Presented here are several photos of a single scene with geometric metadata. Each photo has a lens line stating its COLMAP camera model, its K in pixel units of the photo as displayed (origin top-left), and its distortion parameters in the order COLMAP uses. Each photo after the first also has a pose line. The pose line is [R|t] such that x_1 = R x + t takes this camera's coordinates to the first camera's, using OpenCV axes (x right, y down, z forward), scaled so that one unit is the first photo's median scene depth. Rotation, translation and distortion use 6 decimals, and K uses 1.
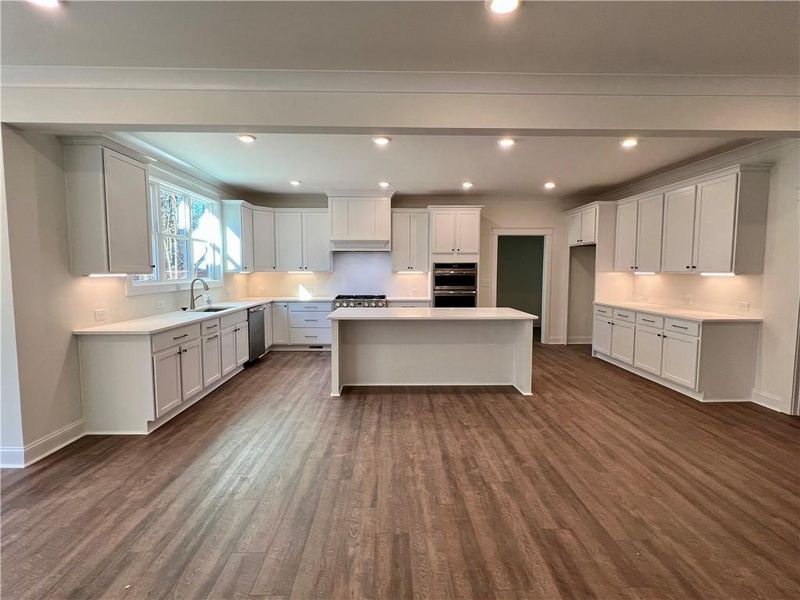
lens RADIAL K [[395.5, 0, 395.0], [0, 395.5, 301.3], [0, 0, 1]] dist [0.011356, -0.002734]
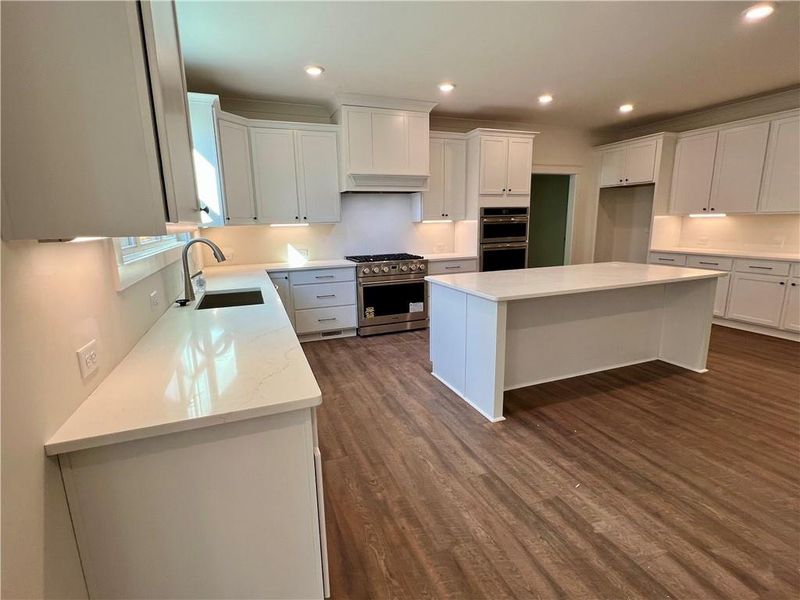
lens RADIAL K [[395.5, 0, 401.3], [0, 395.5, 302.9], [0, 0, 1]] dist [0.011356, -0.002734]
pose [[0.935496, -0.091850, 0.341190, -0.349874], [0.050385, 0.990431, 0.128480, -0.023132], [-0.349726, -0.103002, 0.931173, 0.350883]]
